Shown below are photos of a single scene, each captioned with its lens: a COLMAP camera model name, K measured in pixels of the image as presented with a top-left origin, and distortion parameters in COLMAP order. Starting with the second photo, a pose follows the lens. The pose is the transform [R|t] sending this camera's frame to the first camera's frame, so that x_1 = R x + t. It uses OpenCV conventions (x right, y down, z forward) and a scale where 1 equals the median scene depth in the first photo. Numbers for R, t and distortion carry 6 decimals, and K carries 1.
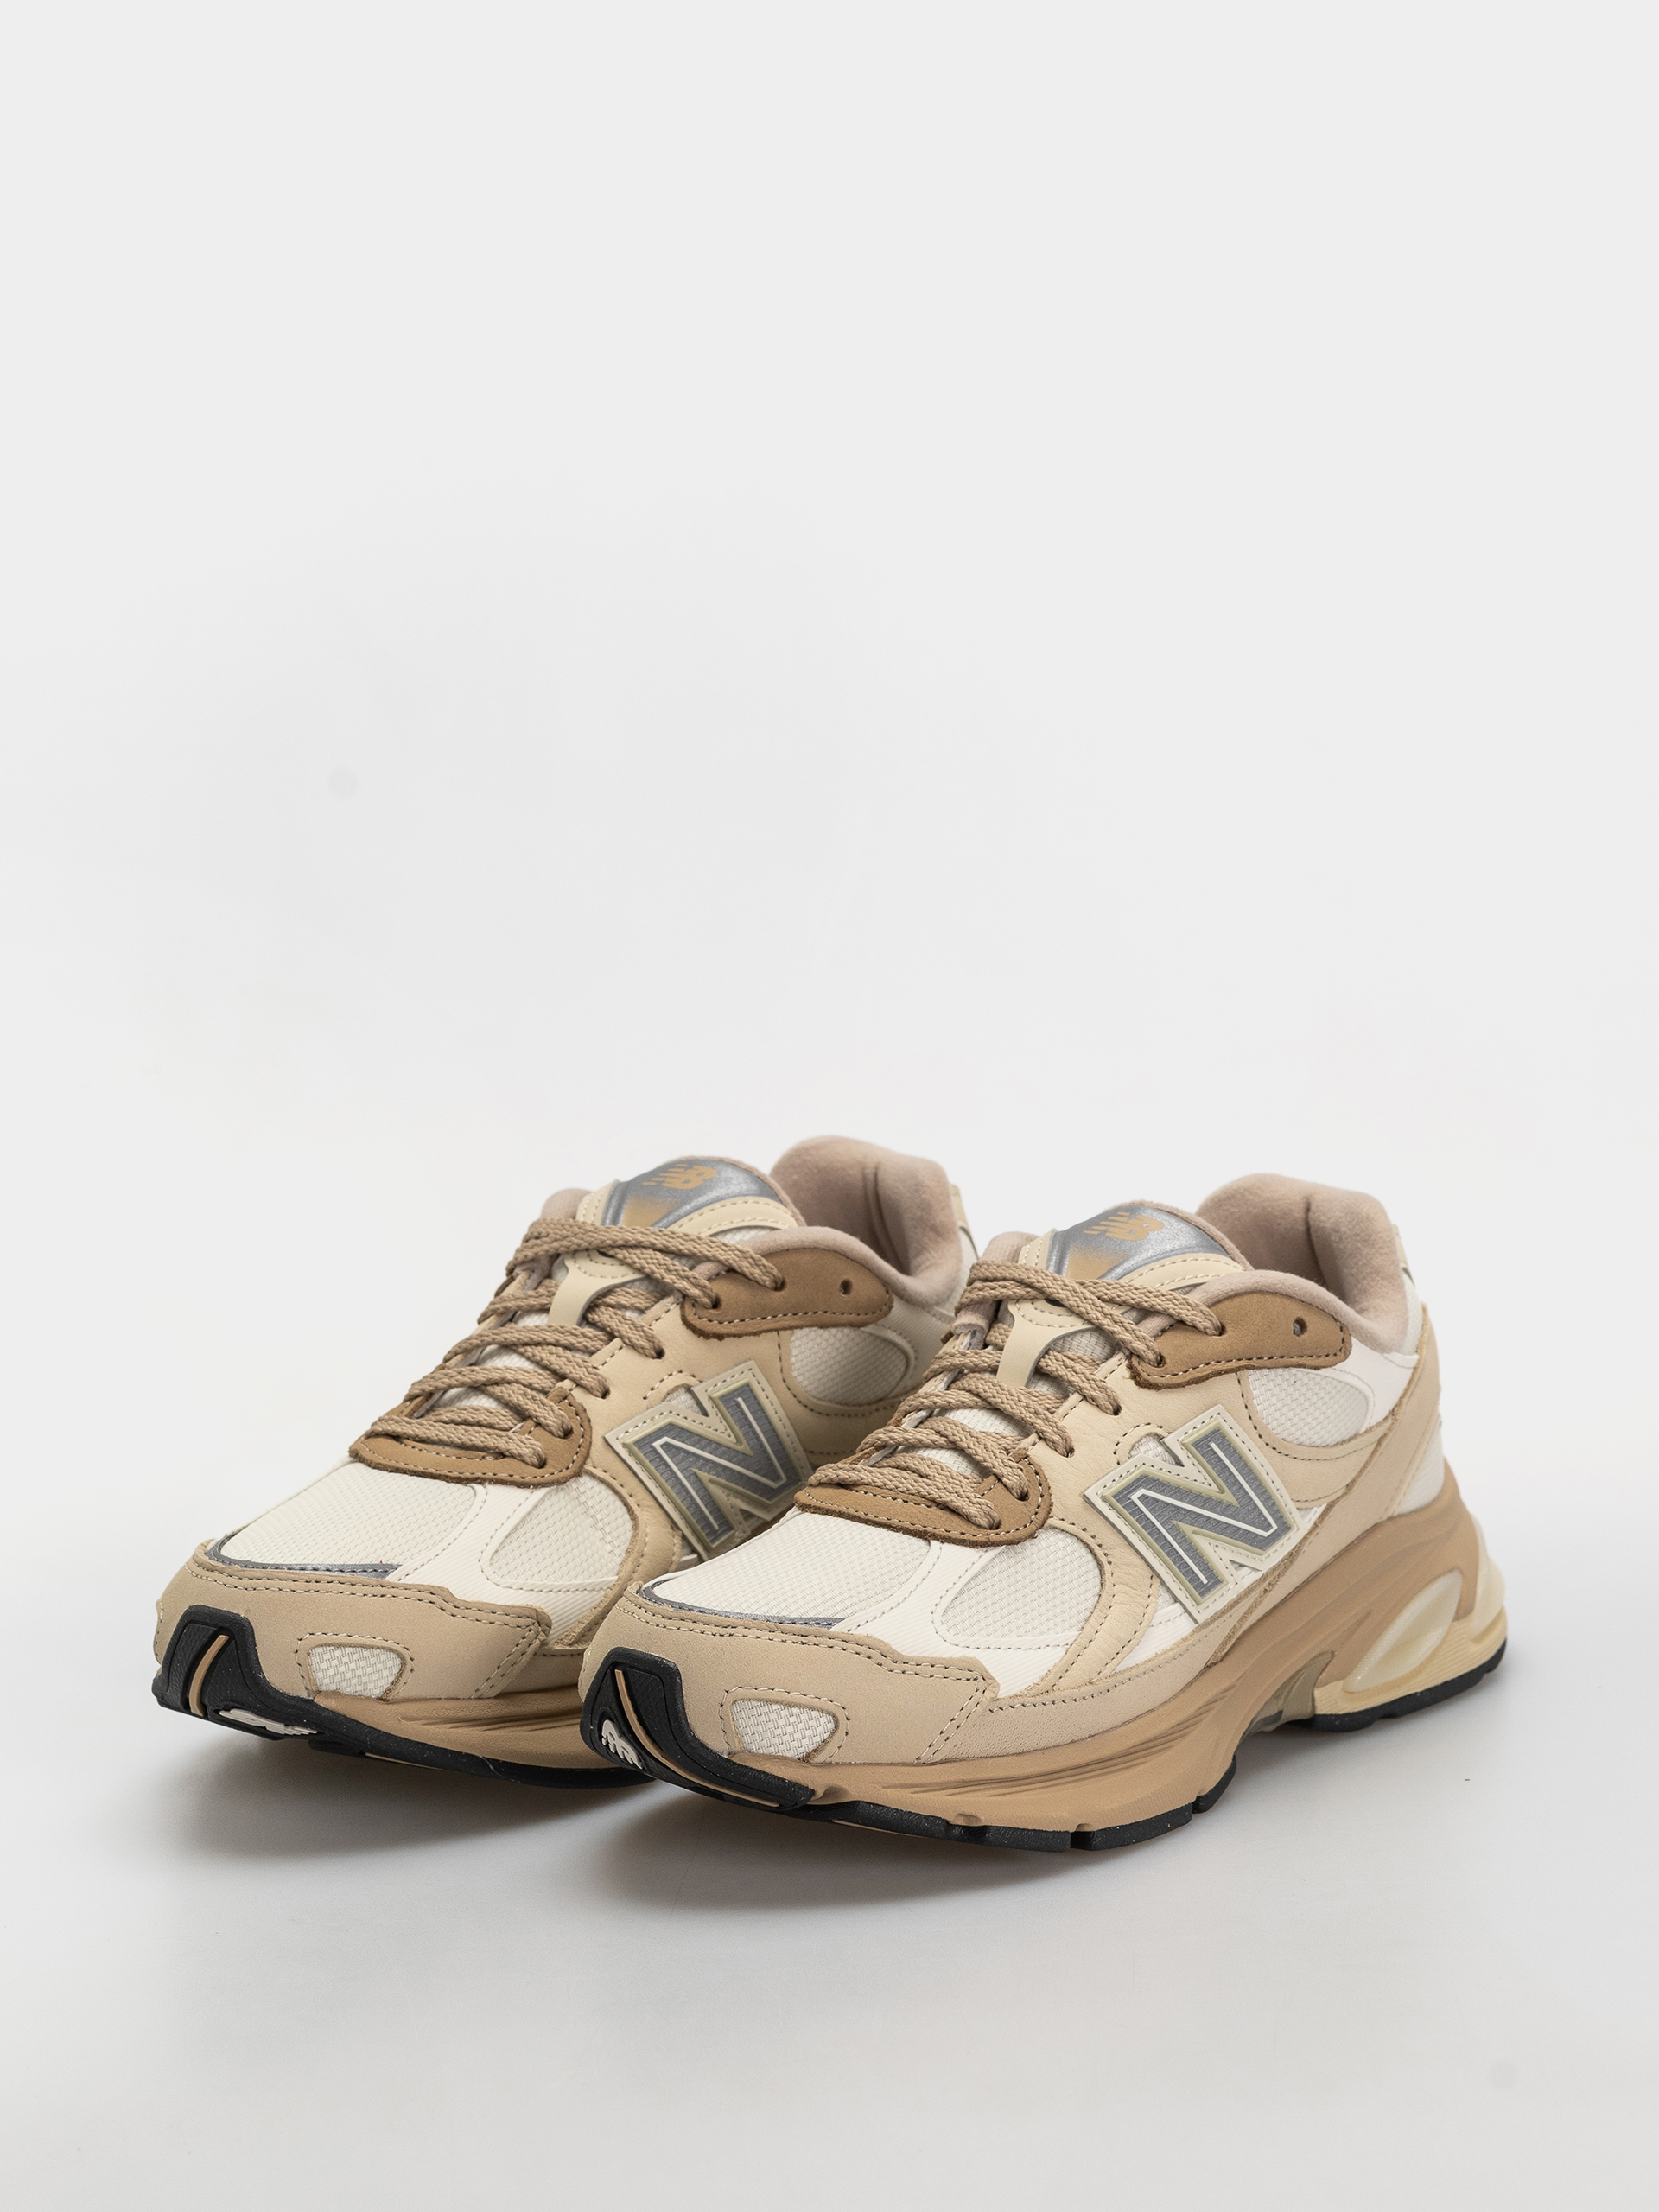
lens RADIAL K [[5823.0, 0, 829.5], [0, 5823.0, 1106.0], [0, 0, 1]] dist [0.061050, 0.650044]
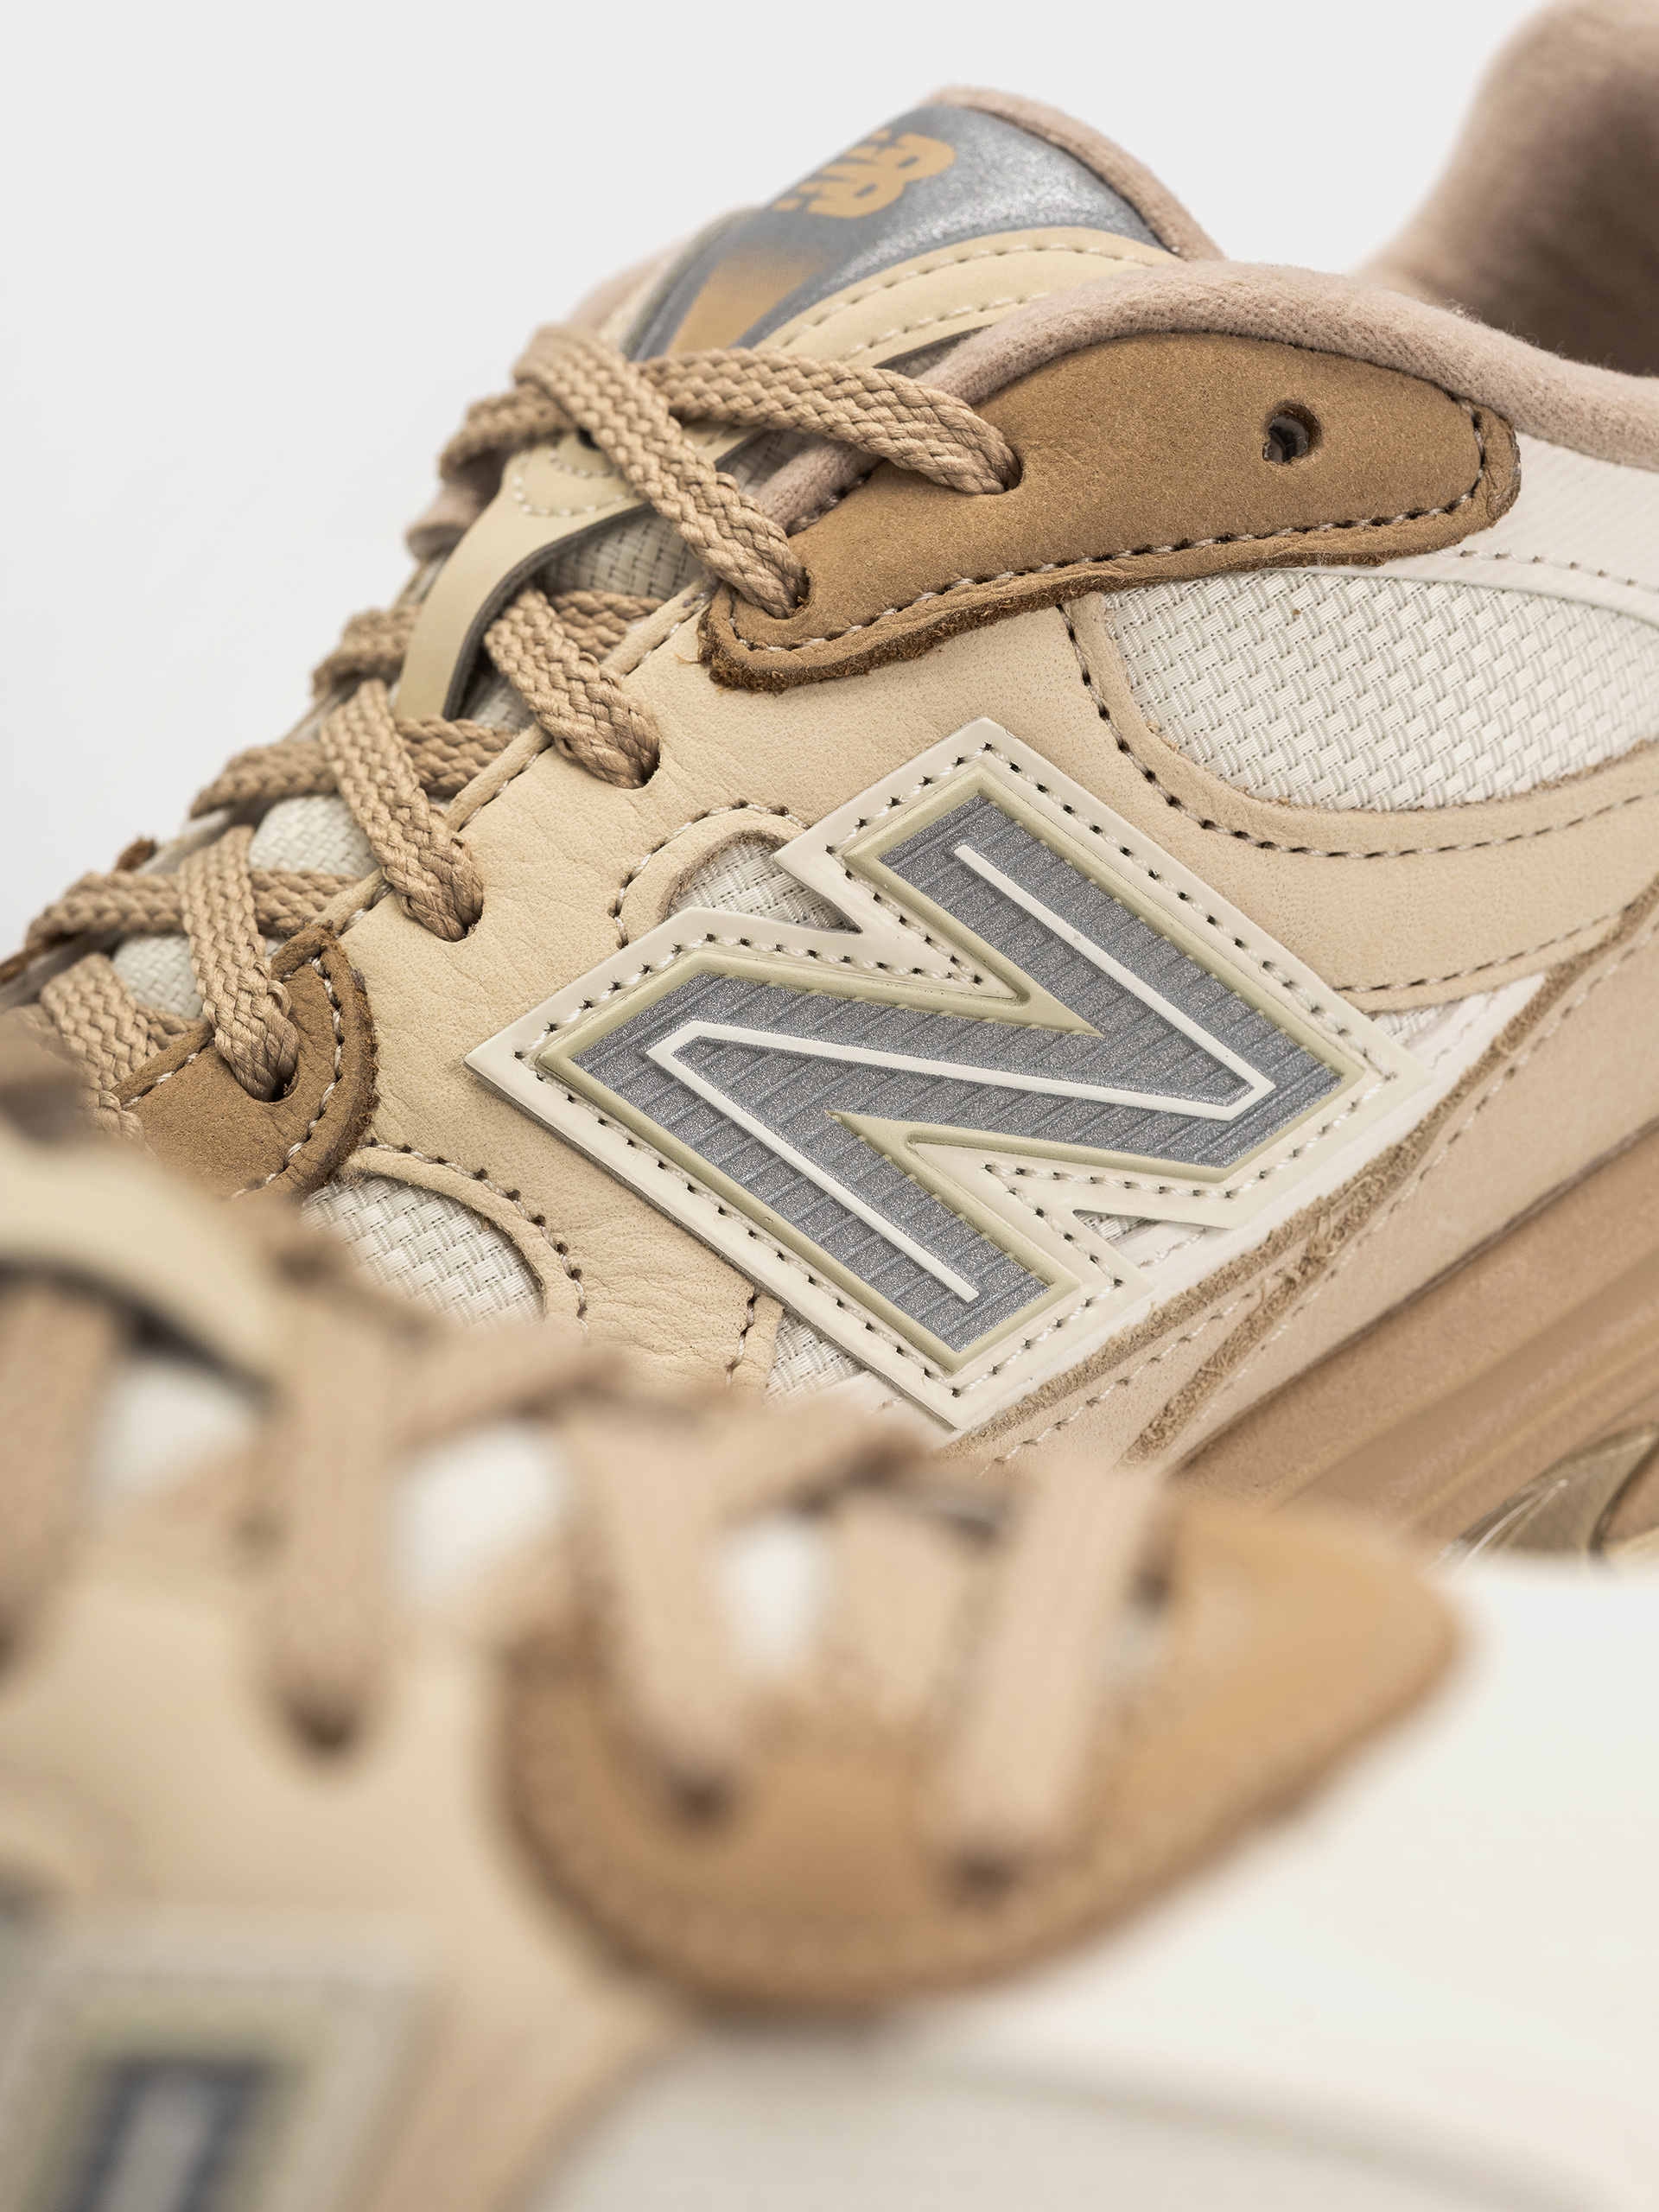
lens RADIAL K [[5823.0, 0, 829.5], [0, 5823.0, 1106.0], [0, 0, 1]] dist [0.061050, 0.650044]
pose [[0.916412, -0.070202, -0.394031, 0.179356], [0.119214, 0.987688, 0.101290, 0.039426], [0.382069, -0.139798, 0.913499, 0.713488]]
